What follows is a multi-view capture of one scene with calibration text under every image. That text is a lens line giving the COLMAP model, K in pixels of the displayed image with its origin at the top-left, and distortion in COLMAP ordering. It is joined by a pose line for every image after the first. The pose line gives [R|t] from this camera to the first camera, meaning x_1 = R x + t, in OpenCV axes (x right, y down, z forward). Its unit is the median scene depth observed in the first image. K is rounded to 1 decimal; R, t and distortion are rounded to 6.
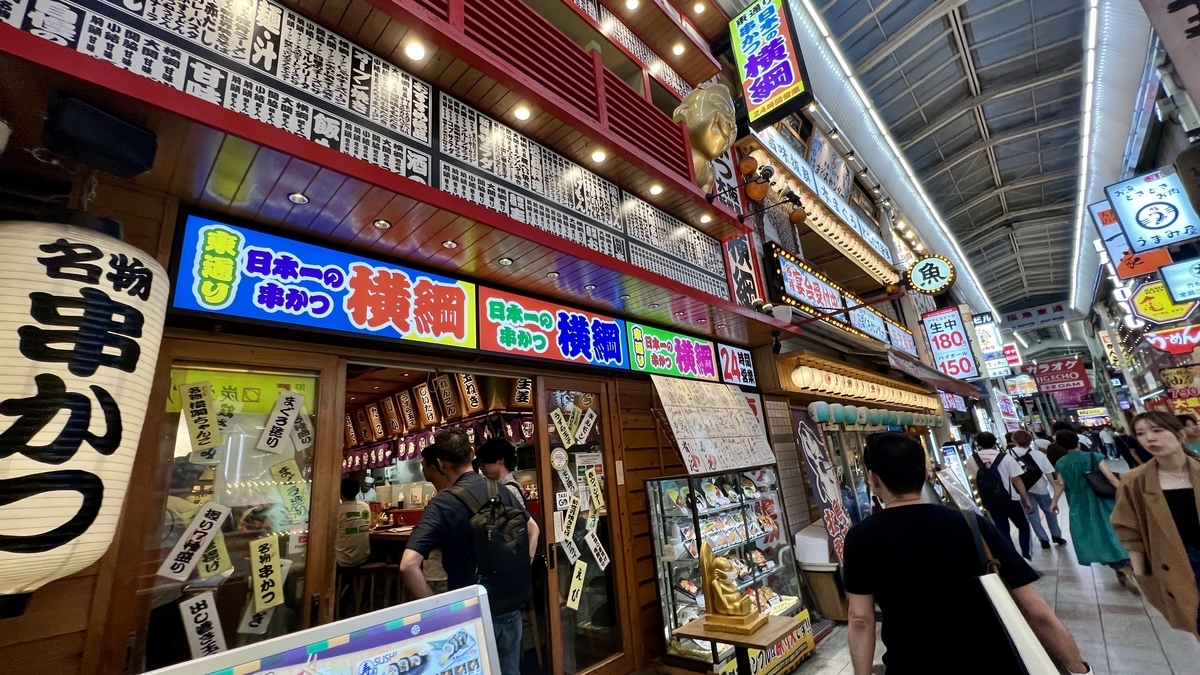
lens RADIAL K [[472.4, 0, 600.0], [0, 472.4, 337.5], [0, 0, 1]] dist [-0.000810, -0.000329]
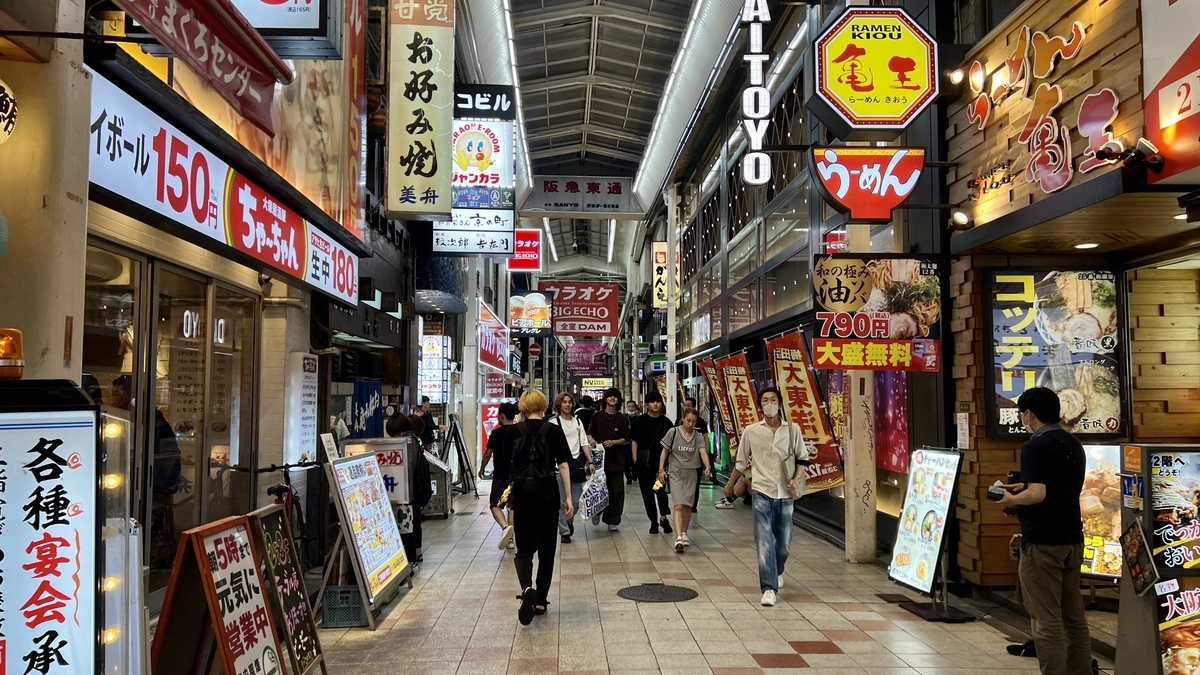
lens RADIAL K [[939.3, 0, 600.0], [0, 939.3, 337.5], [0, 0, 1]] dist [0.001029, 0.000102]
pose [[0.685691, 0.140878, 0.714129, 0.293039], [-0.260833, 0.963494, 0.060376, 0.064092], [-0.679554, -0.227668, 0.697405, 0.305334]]
